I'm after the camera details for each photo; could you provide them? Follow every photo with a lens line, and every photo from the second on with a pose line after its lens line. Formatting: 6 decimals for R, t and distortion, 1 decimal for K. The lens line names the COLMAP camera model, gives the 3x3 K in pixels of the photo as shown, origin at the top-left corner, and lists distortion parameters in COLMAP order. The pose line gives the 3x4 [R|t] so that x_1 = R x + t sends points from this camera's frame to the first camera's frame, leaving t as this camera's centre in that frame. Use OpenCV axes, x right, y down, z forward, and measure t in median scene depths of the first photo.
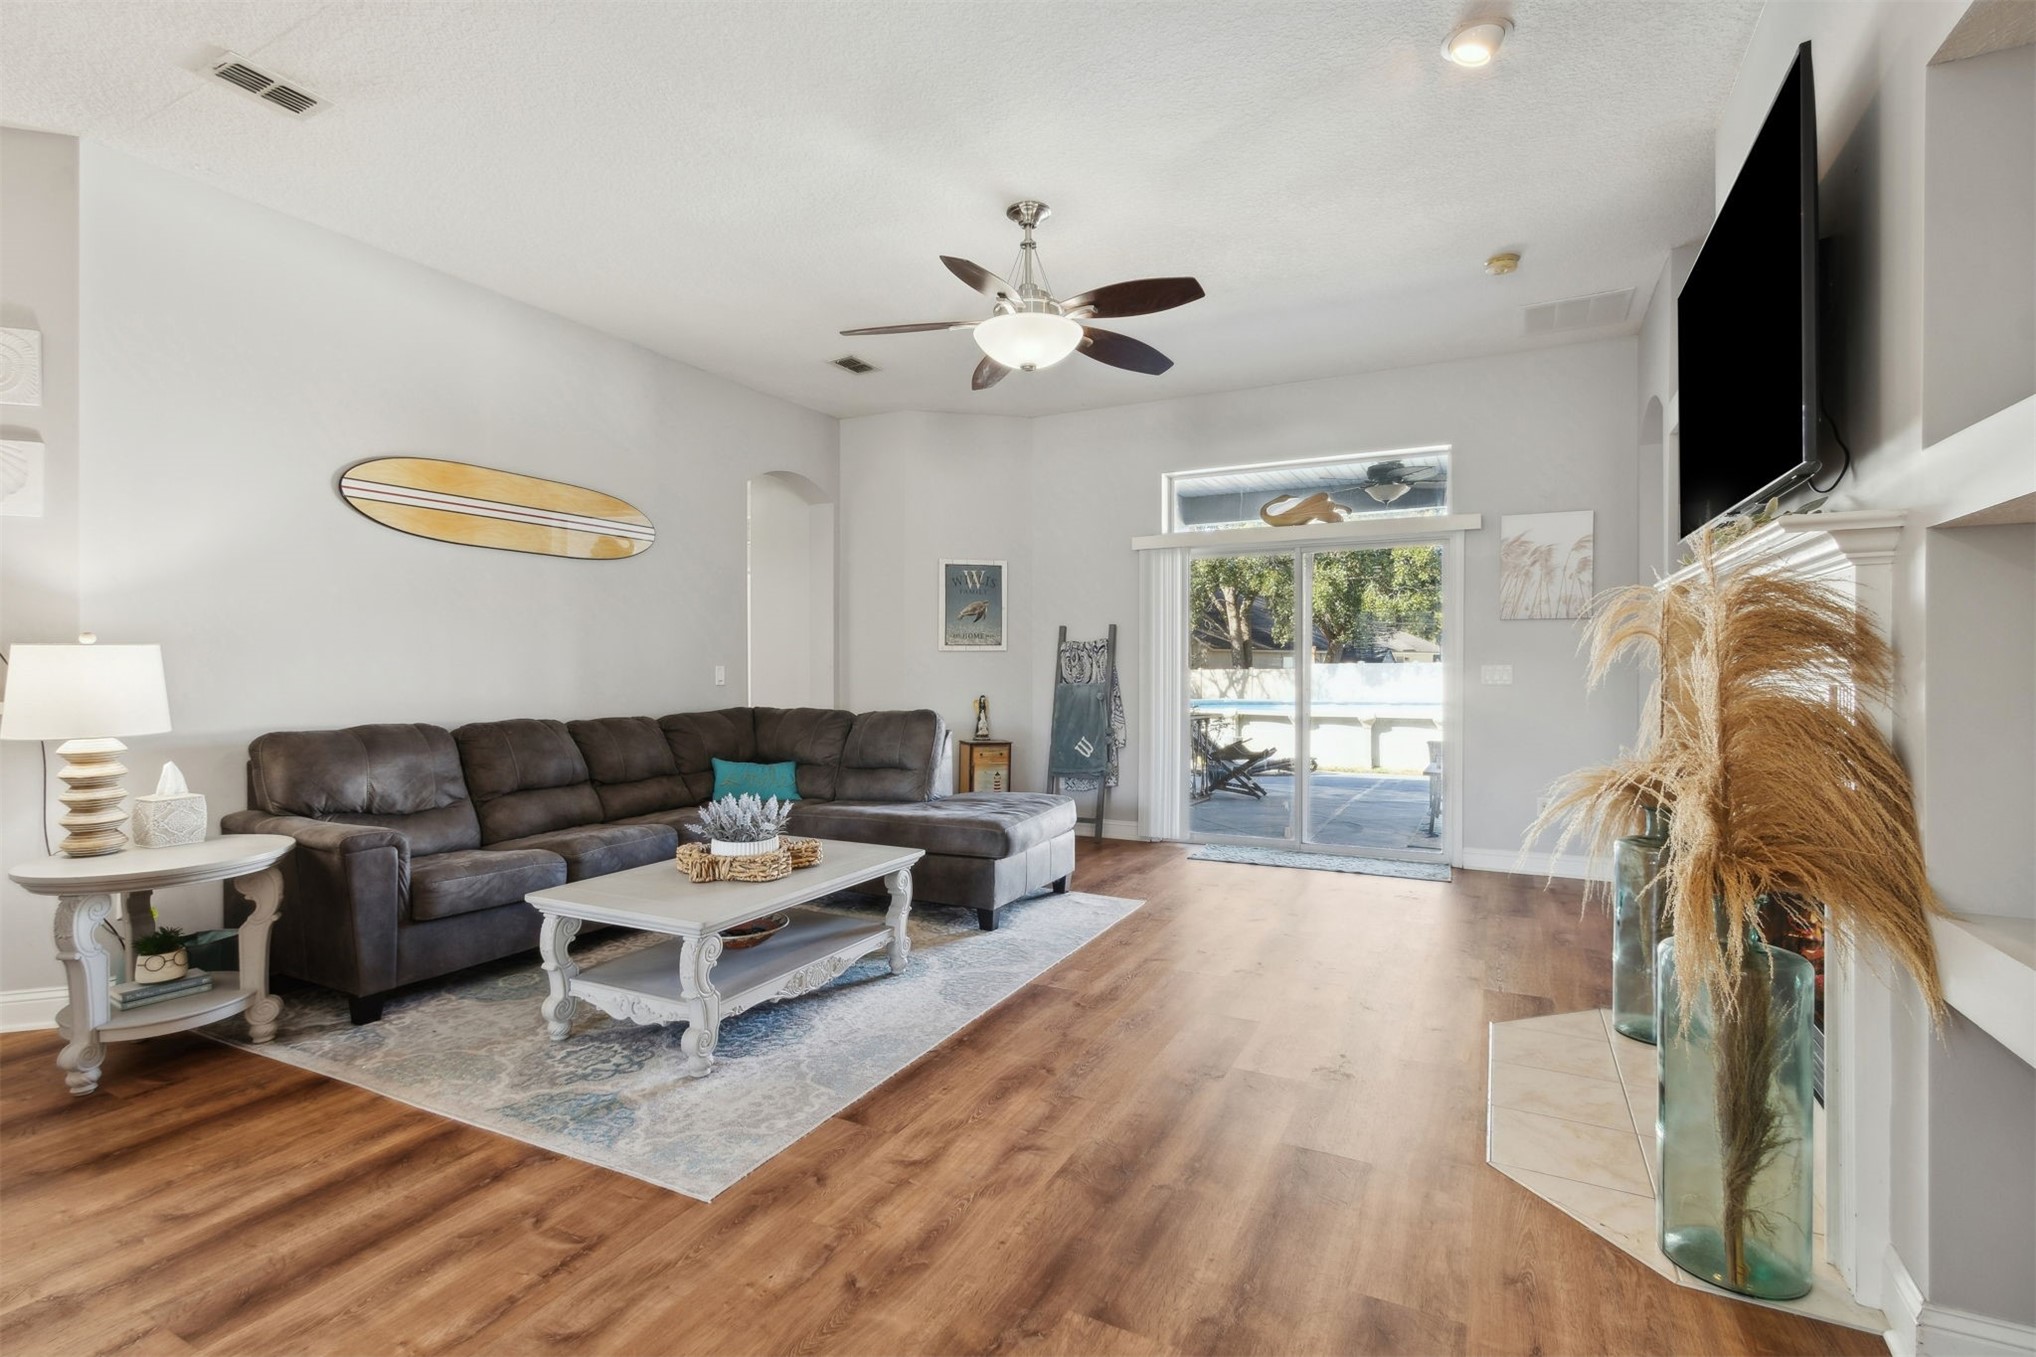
lens RADIAL K [[967.0, 0, 1013.2], [0, 967.0, 666.3], [0, 0, 1]] dist [0.001664, -0.000133]
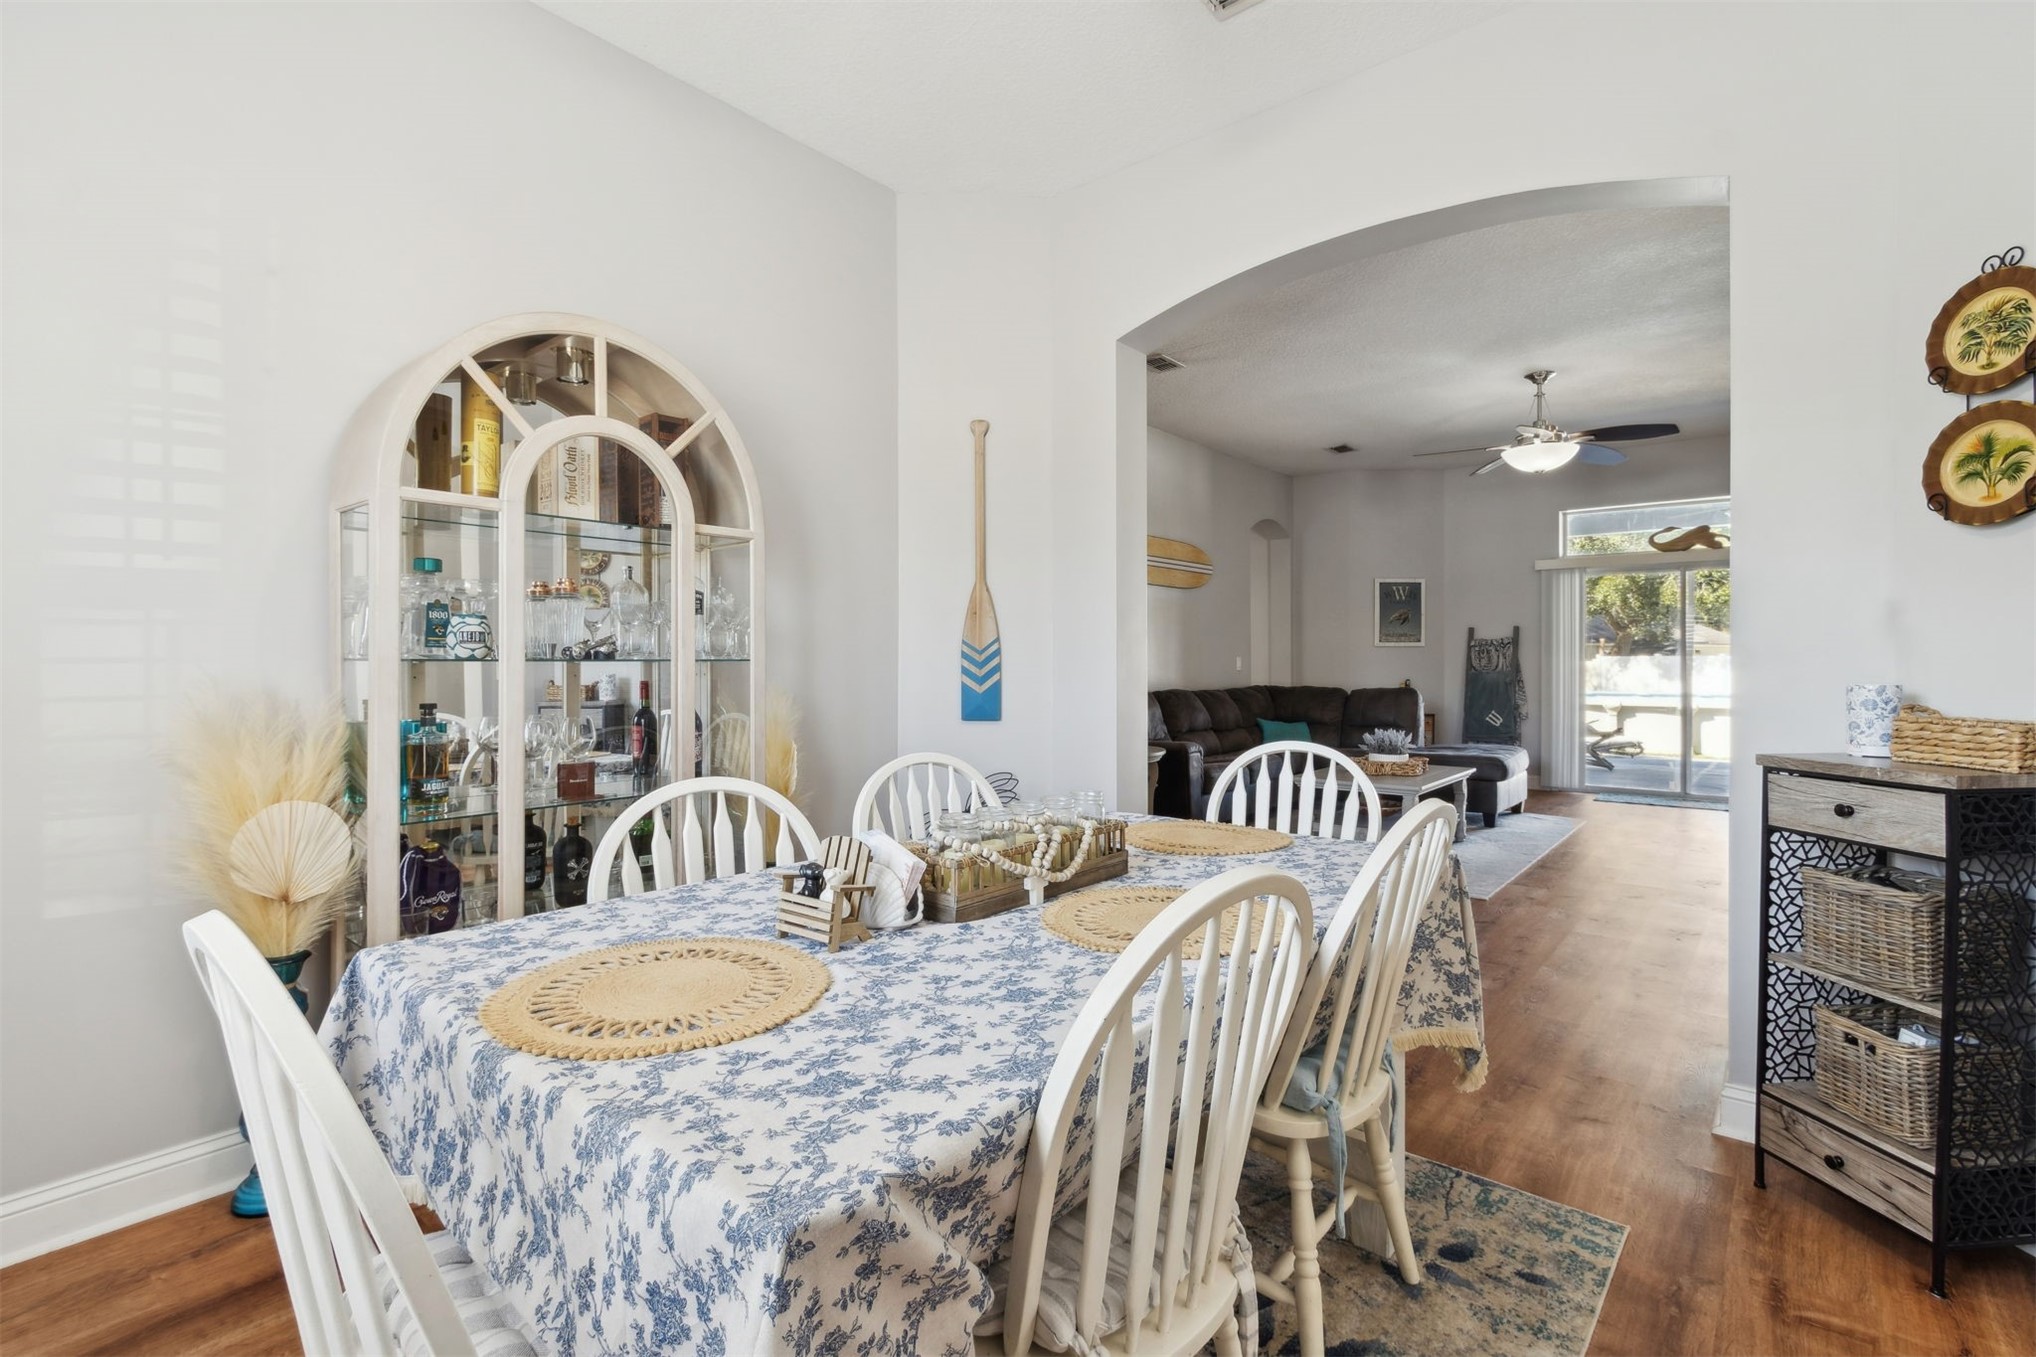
lens RADIAL K [[980.1, 0, 989.6], [0, 980.1, 657.6], [0, 0, 1]] dist [0.001017, 0.000092]
pose [[0.975350, -0.002141, -0.220654, -0.369287], [0.001471, 0.999994, -0.003198, 0.003846], [0.220660, 0.002795, 0.975347, -0.564424]]
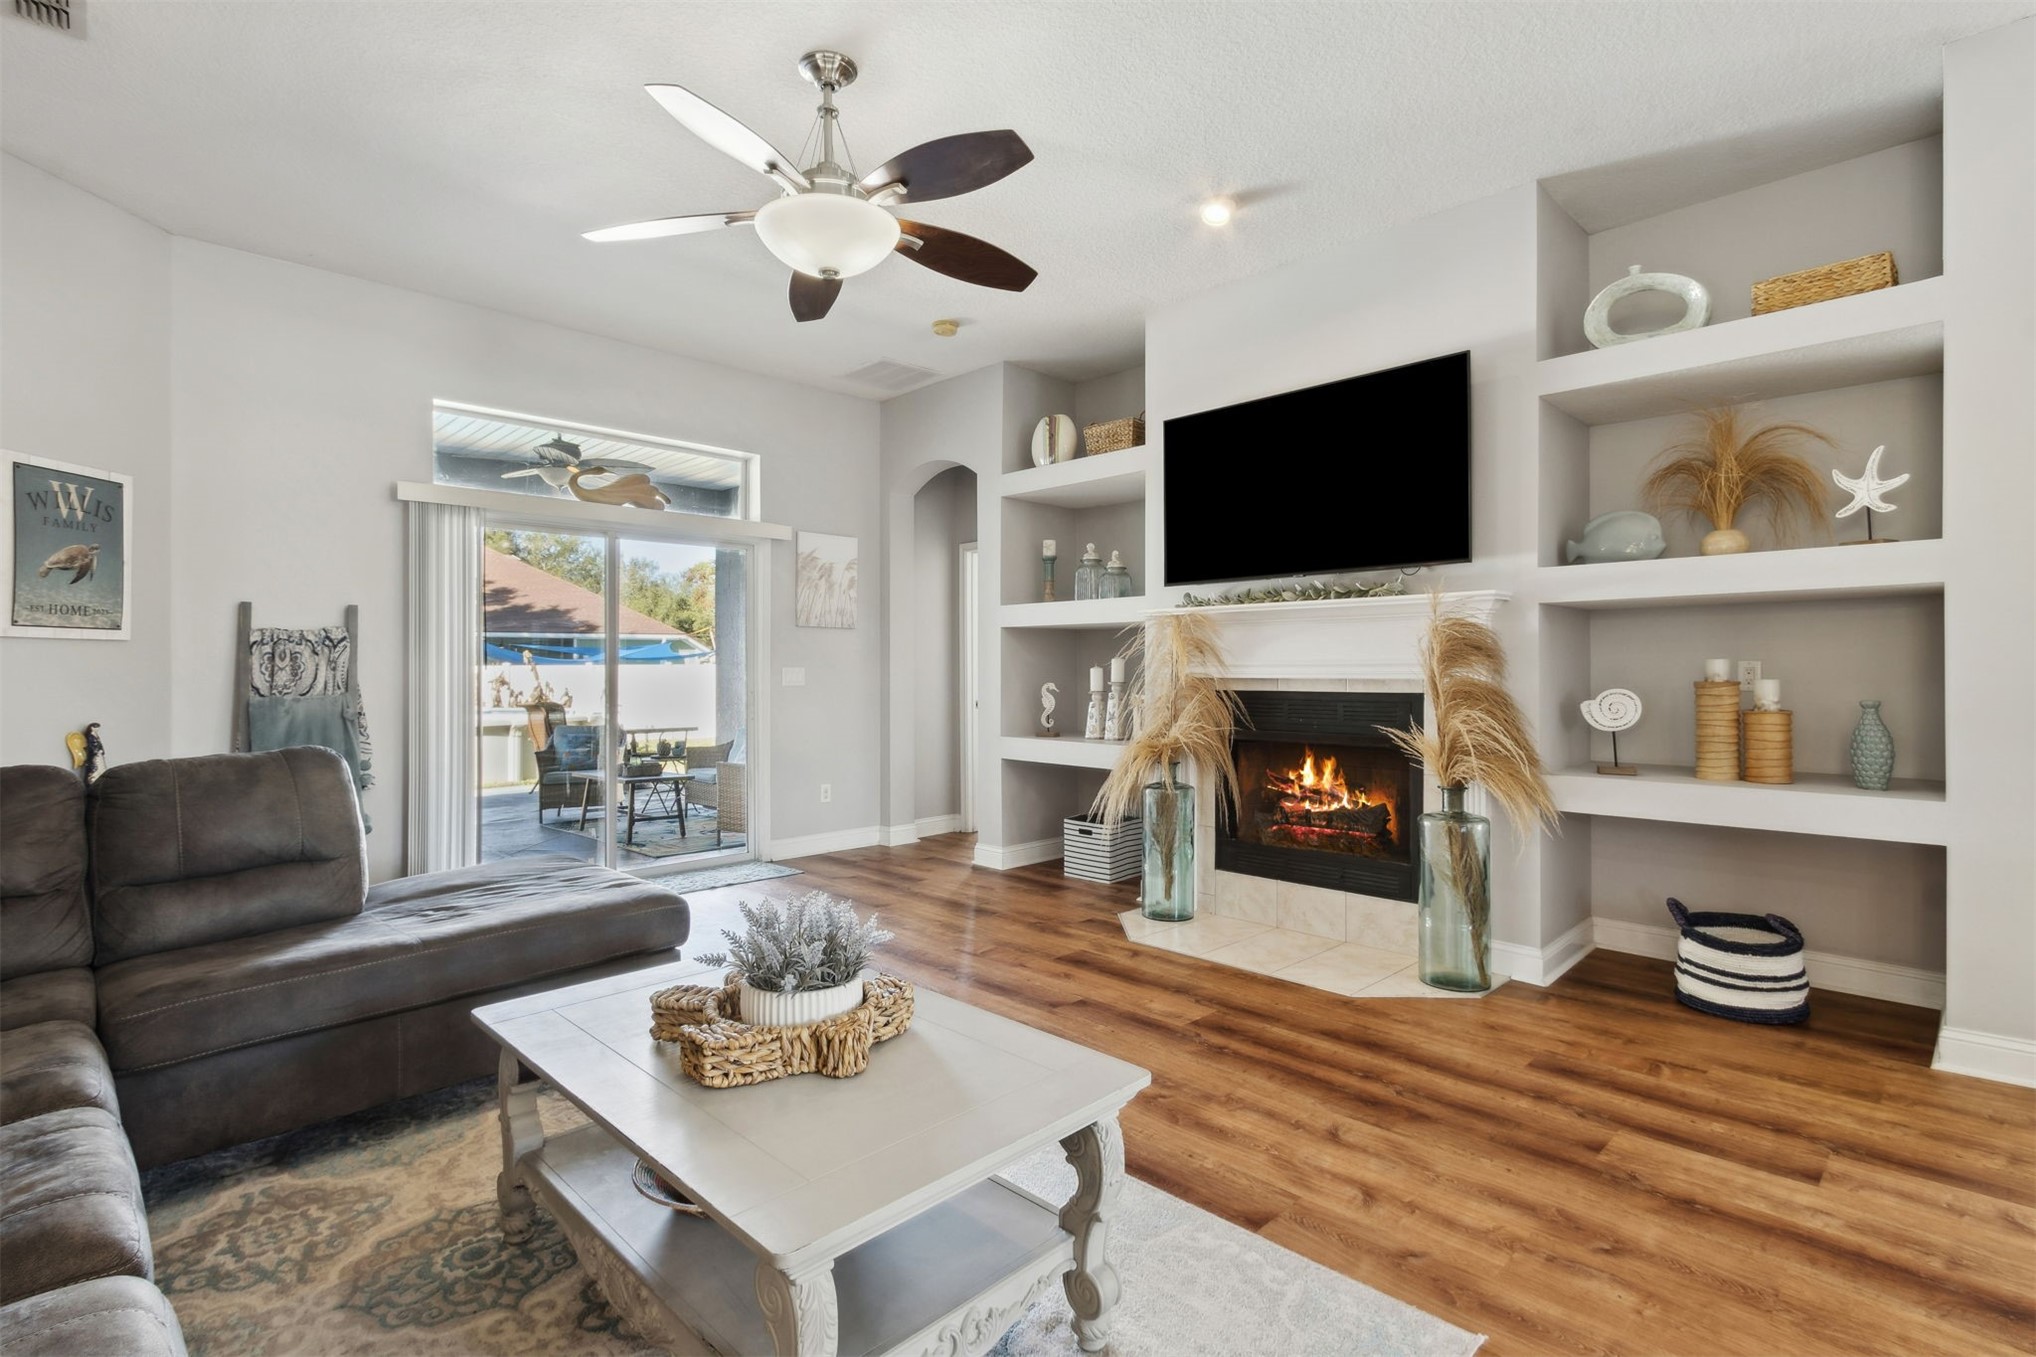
lens RADIAL K [[967.0, 0, 1013.2], [0, 967.0, 666.3], [0, 0, 1]] dist [0.001664, -0.000133]
pose [[0.305103, 0.004623, 0.952308, -0.472413], [0.003751, 0.999975, -0.006056, 0.004617], [-0.952312, 0.005420, 0.305078, 0.448799]]
